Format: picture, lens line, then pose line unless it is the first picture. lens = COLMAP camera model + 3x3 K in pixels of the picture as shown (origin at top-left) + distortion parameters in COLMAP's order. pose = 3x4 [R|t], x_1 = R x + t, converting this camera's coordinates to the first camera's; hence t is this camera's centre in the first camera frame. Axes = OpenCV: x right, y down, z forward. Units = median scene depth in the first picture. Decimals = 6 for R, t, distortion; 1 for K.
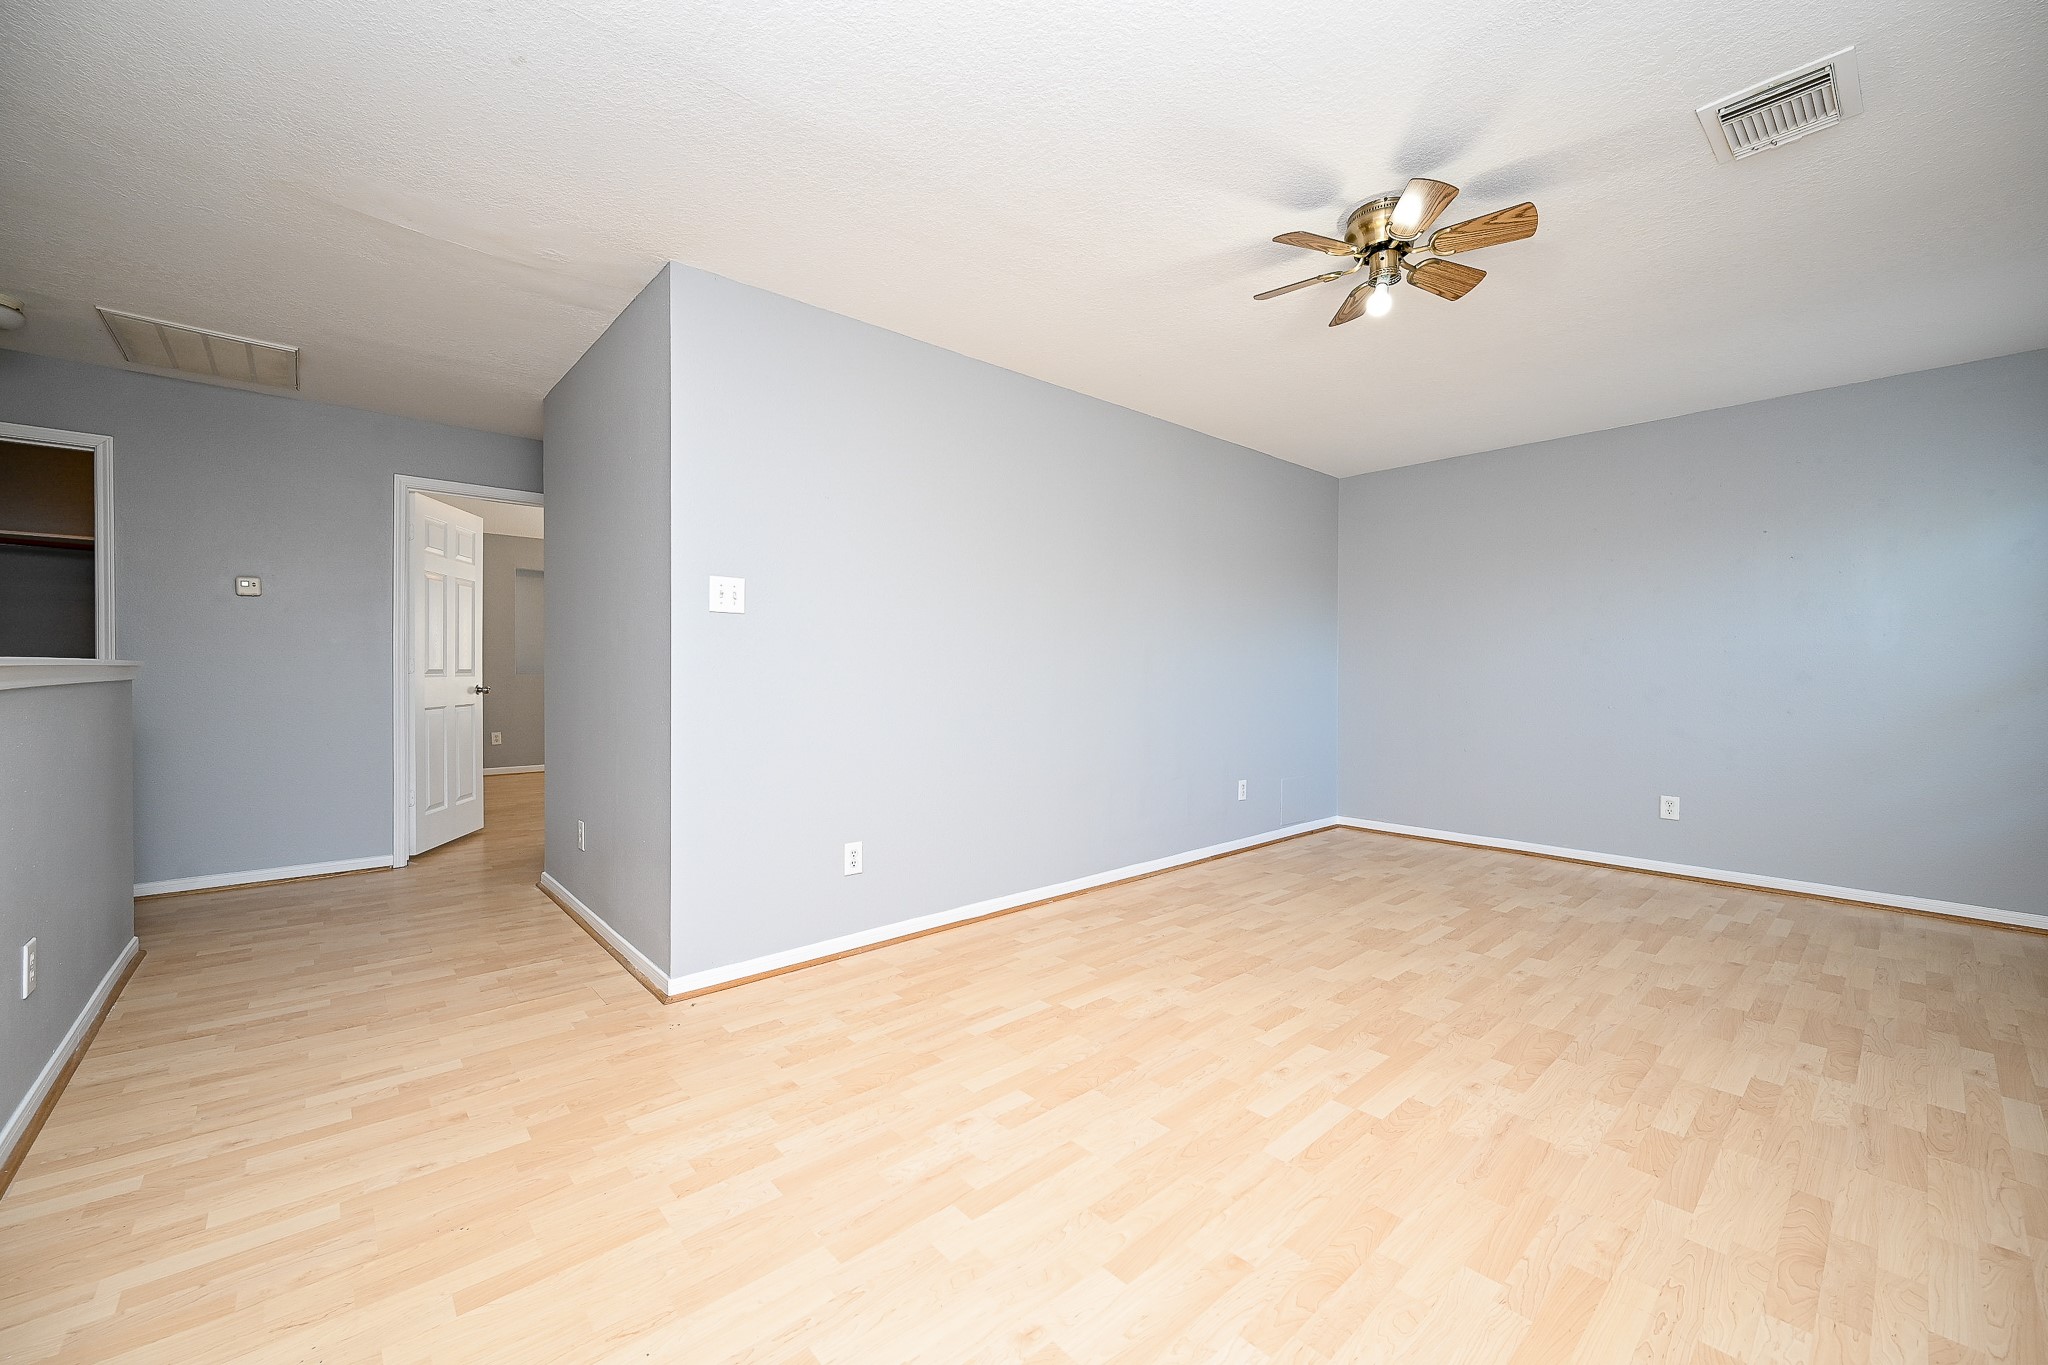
lens RADIAL K [[804.1, 0, 1021.4], [0, 804.1, 678.3], [0, 0, 1]] dist [-0.001715, -0.000097]
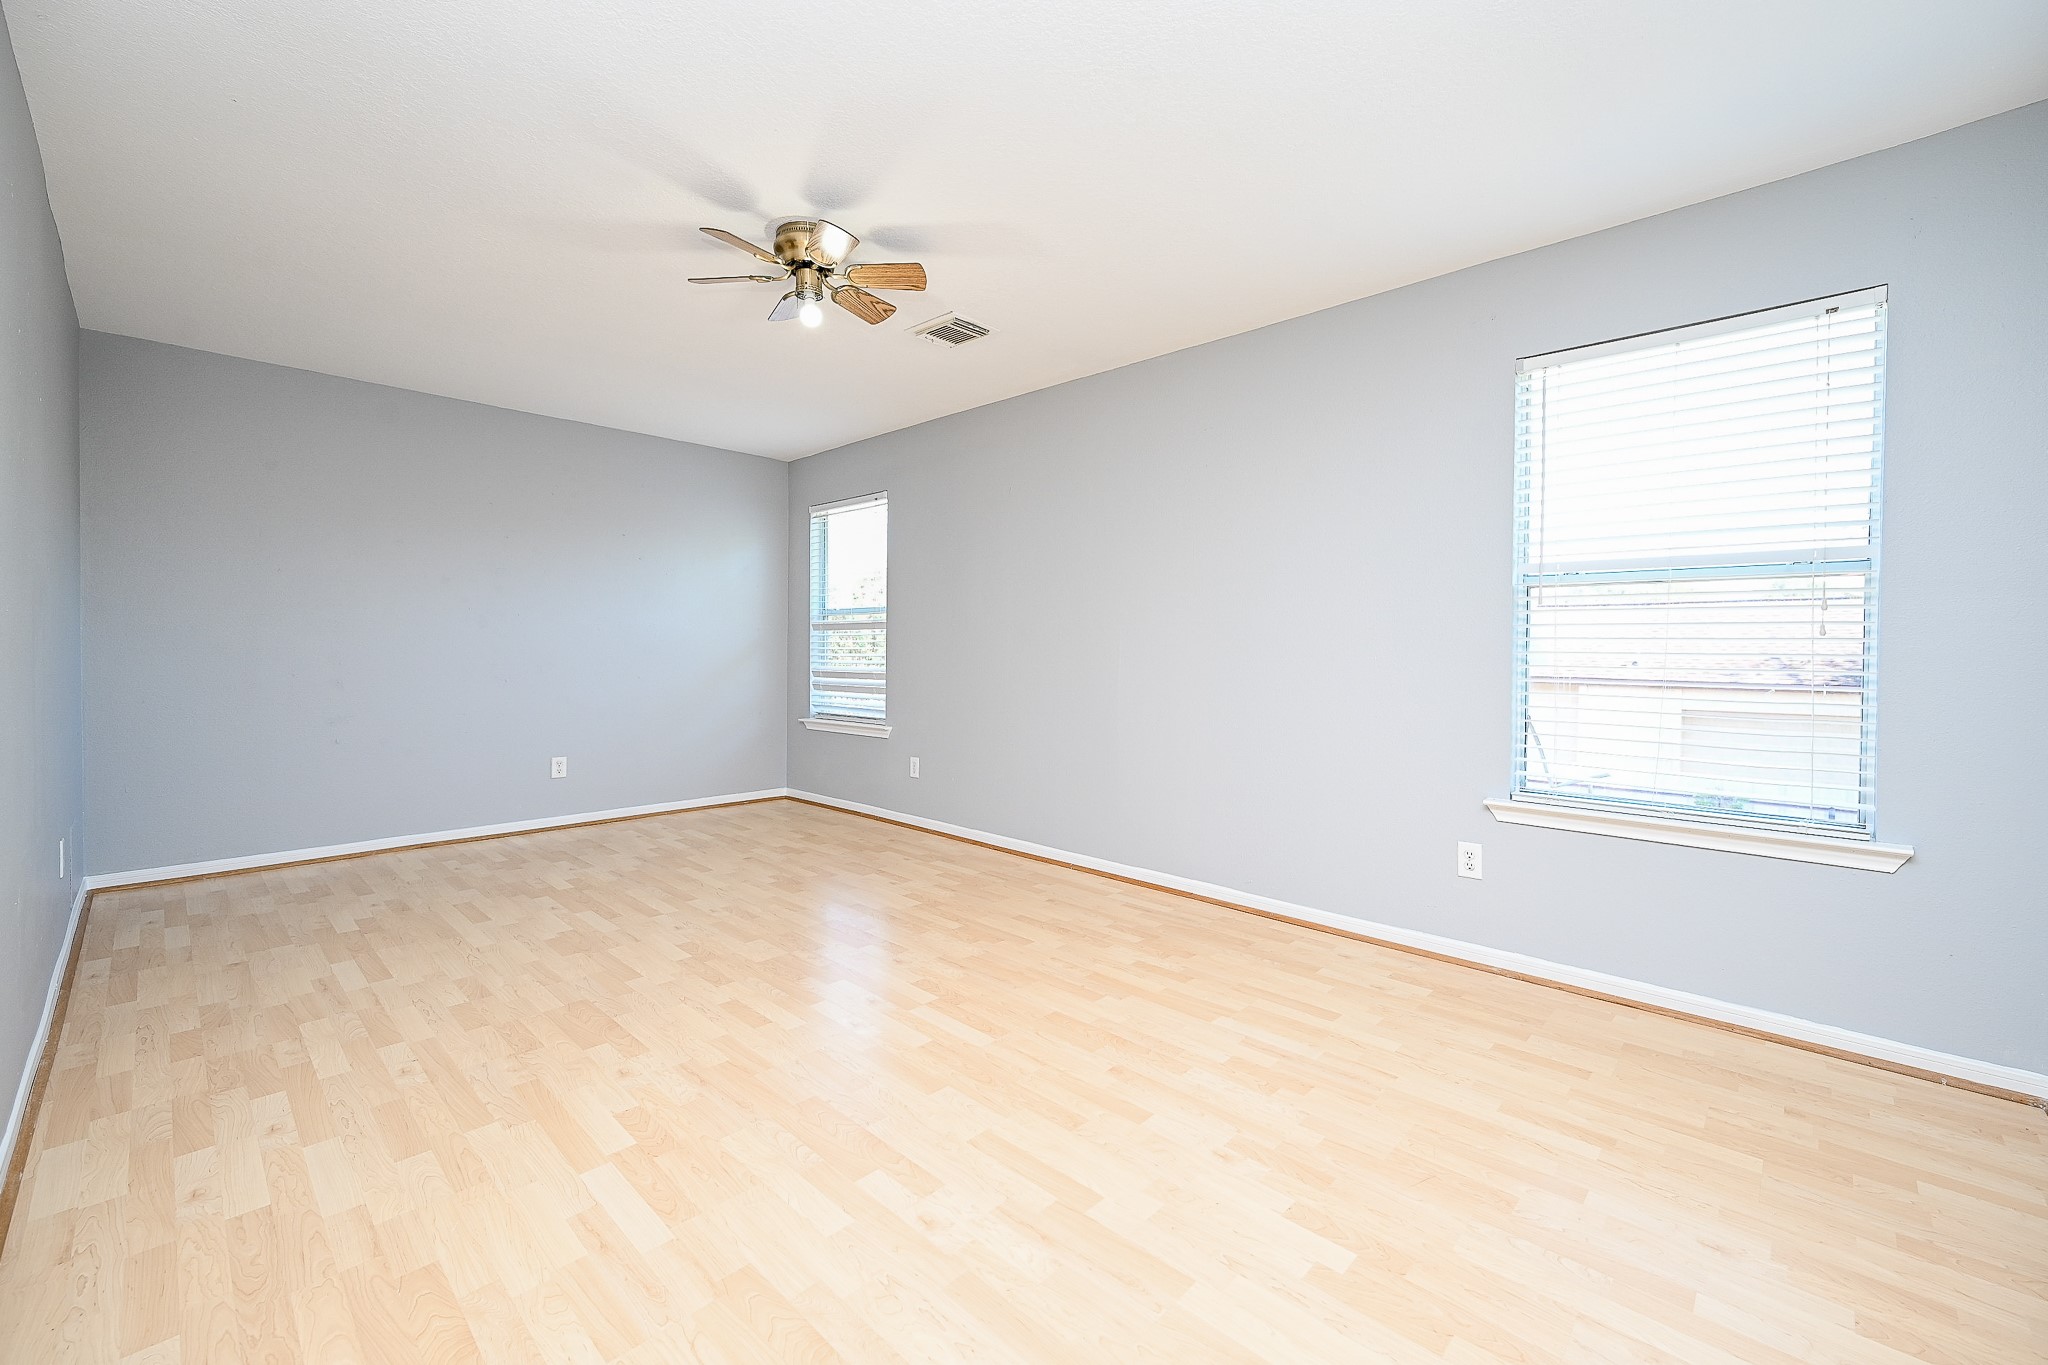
lens RADIAL K [[830.8, 0, 1029.1], [0, 830.8, 660.8], [0, 0, 1]] dist [0.000473, -0.000009]
pose [[-0.086897, -0.015640, 0.996095, -0.612724], [-0.000431, 0.999877, 0.015661, -0.010598], [-0.996217, 0.000932, -0.086893, 0.668440]]
